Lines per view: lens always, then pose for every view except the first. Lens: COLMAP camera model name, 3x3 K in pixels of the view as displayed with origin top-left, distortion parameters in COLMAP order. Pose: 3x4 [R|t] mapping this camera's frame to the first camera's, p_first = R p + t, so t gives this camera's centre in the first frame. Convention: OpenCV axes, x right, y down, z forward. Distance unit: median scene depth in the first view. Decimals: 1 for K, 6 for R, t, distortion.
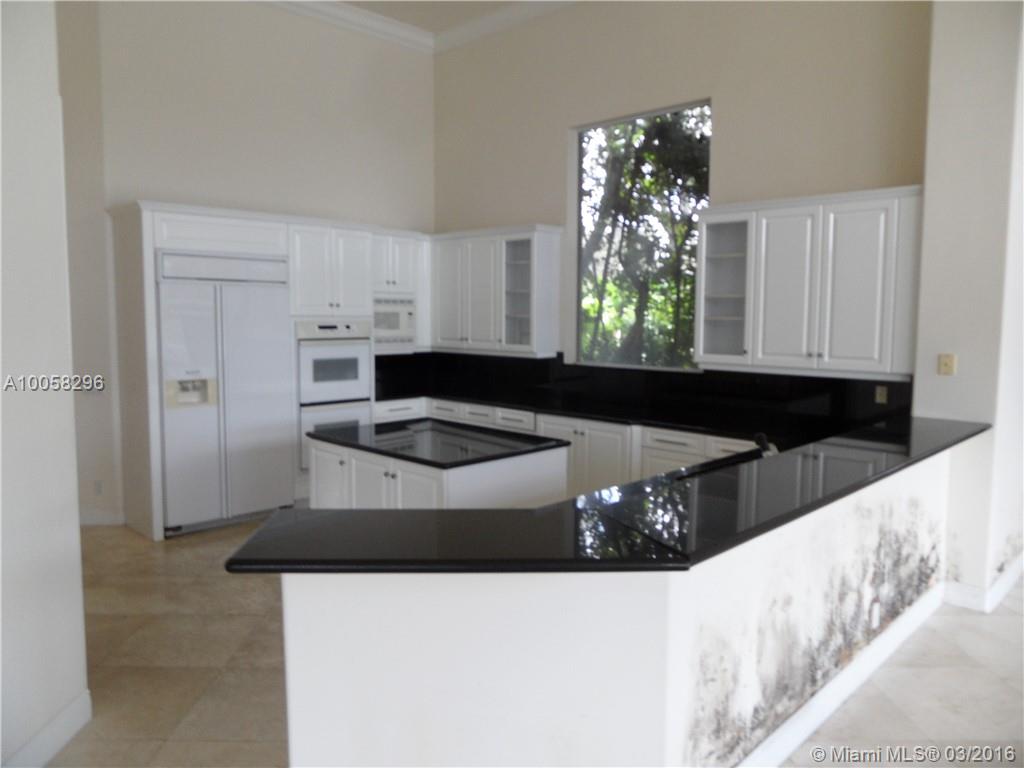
lens RADIAL K [[747.0, 0, 508.6], [0, 747.0, 386.4], [0, 0, 1]] dist [-0.031676, 0.017171]
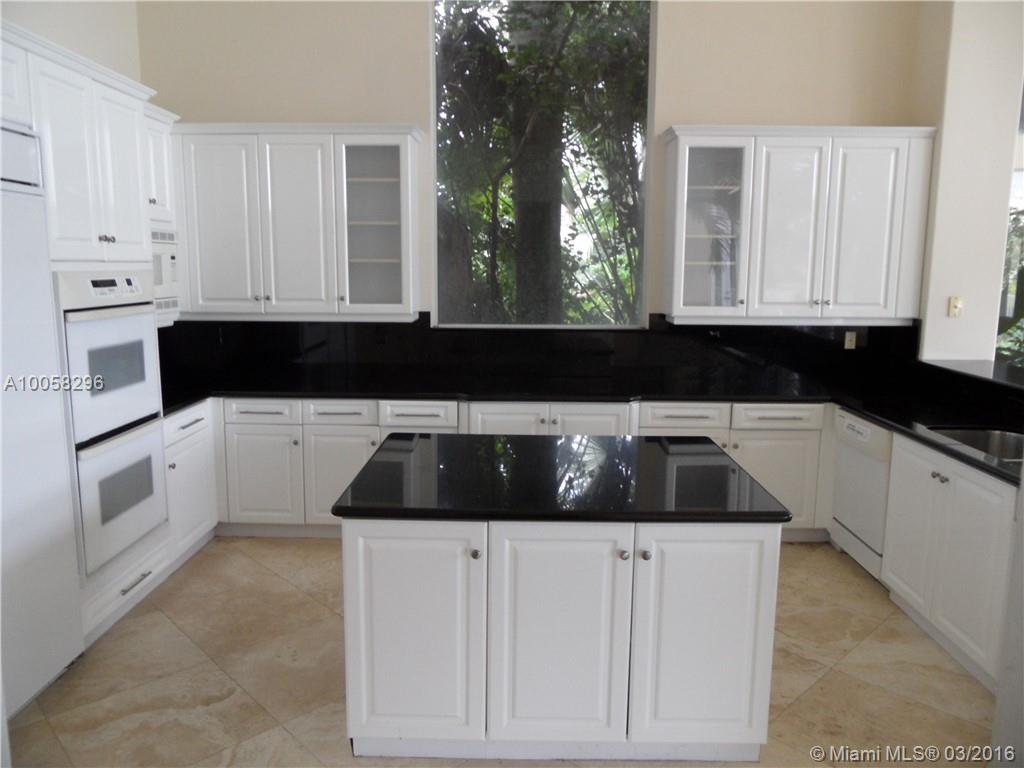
lens RADIAL K [[747.0, 0, 511.8], [0, 747.0, 379.6], [0, 0, 1]] dist [-0.031676, 0.017171]
pose [[0.724700, -0.107275, 0.680663, -0.434062], [0.066768, 0.994091, 0.085586, -0.044273], [-0.685822, -0.016577, 0.727580, 0.504486]]
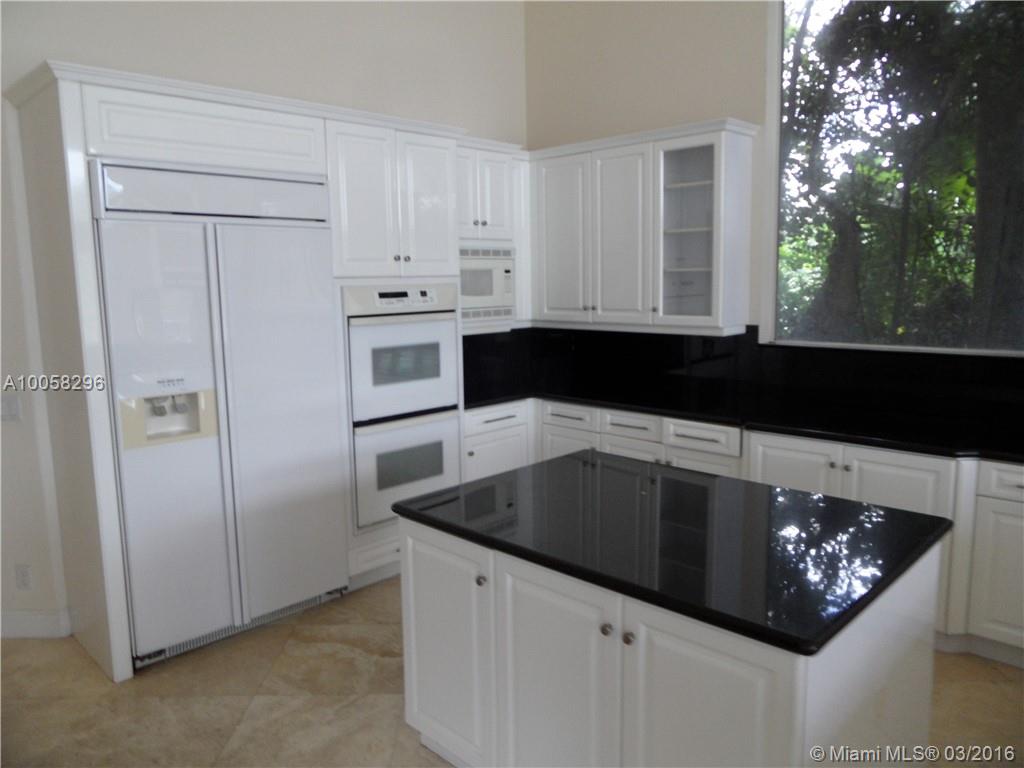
lens RADIAL K [[747.0, 0, 508.2], [0, 747.0, 381.2], [0, 0, 1]] dist [-0.031676, 0.017171]
pose [[0.999687, -0.023648, -0.008224, -0.161767], [0.023960, 0.998906, 0.040168, -0.034605], [0.007265, -0.040353, 0.999159, 0.431065]]
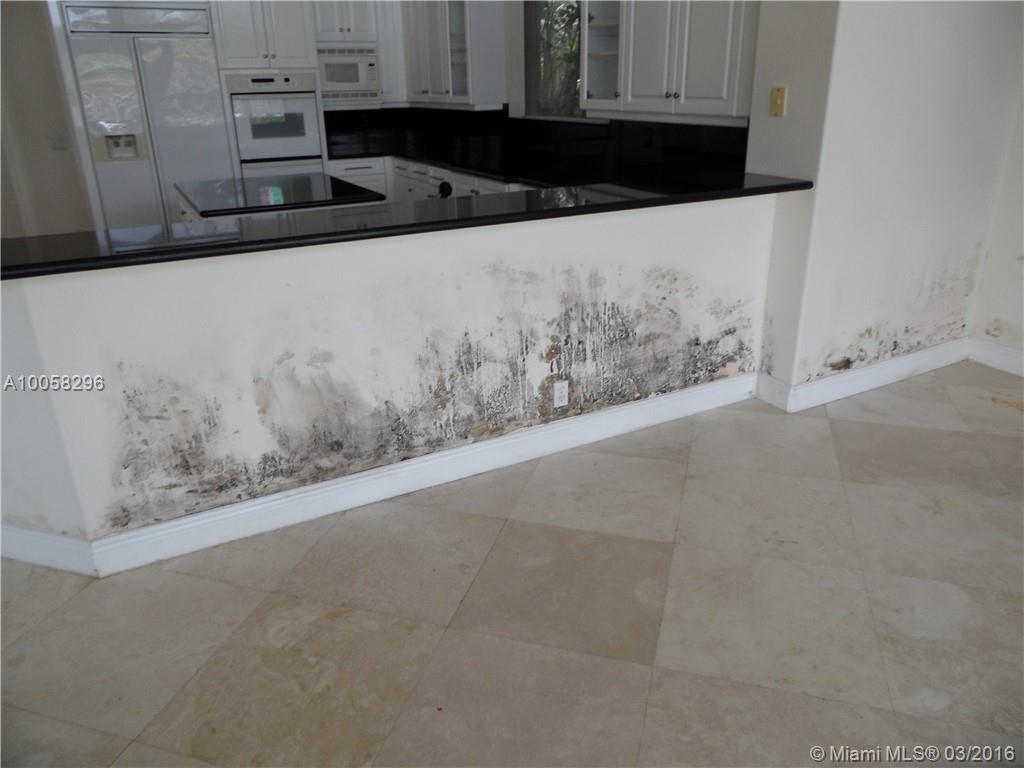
lens RADIAL K [[747.0, 0, 506.2], [0, 747.0, 381.9], [0, 0, 1]] dist [-0.031676, 0.017171]
pose [[0.953229, 0.092120, -0.287869, 0.431950], [-0.006217, 0.958197, 0.286042, 0.023106], [0.302185, -0.270874, 0.913954, 0.097185]]
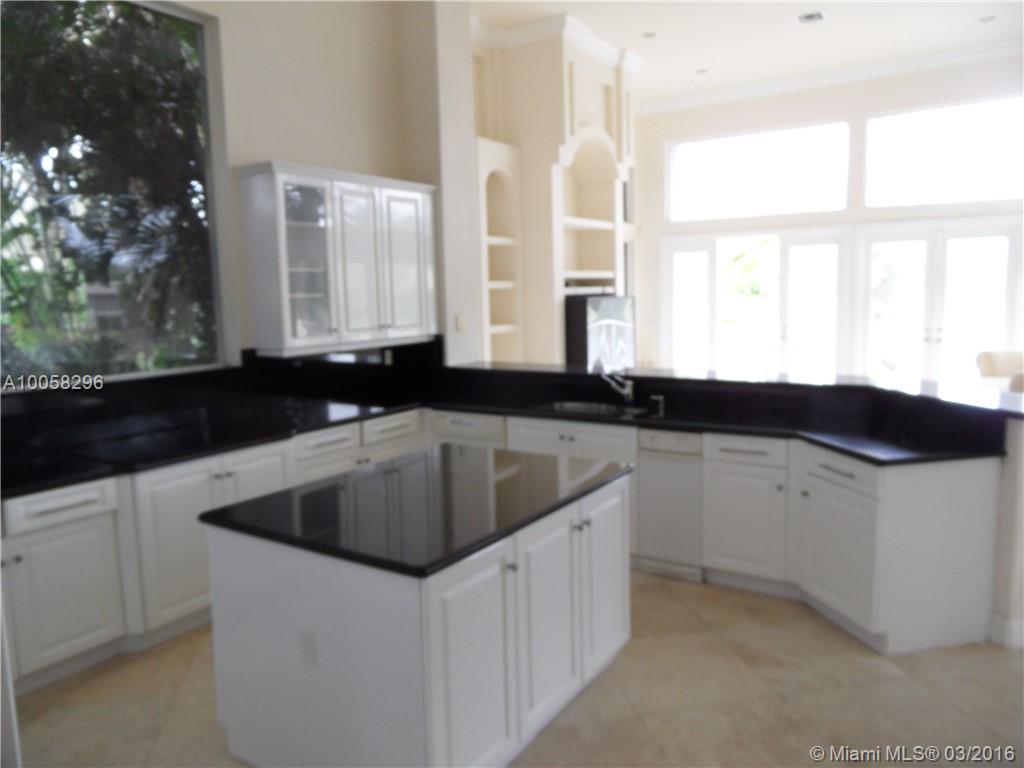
lens RADIAL K [[747.0, 0, 506.4], [0, 747.0, 378.8], [0, 0, 1]] dist [-0.031676, 0.017171]
pose [[-0.181296, -0.114275, 0.976767, -0.586146], [0.121366, 0.983033, 0.137535, -0.081228], [-0.975911, 0.143480, -0.164350, 0.871231]]
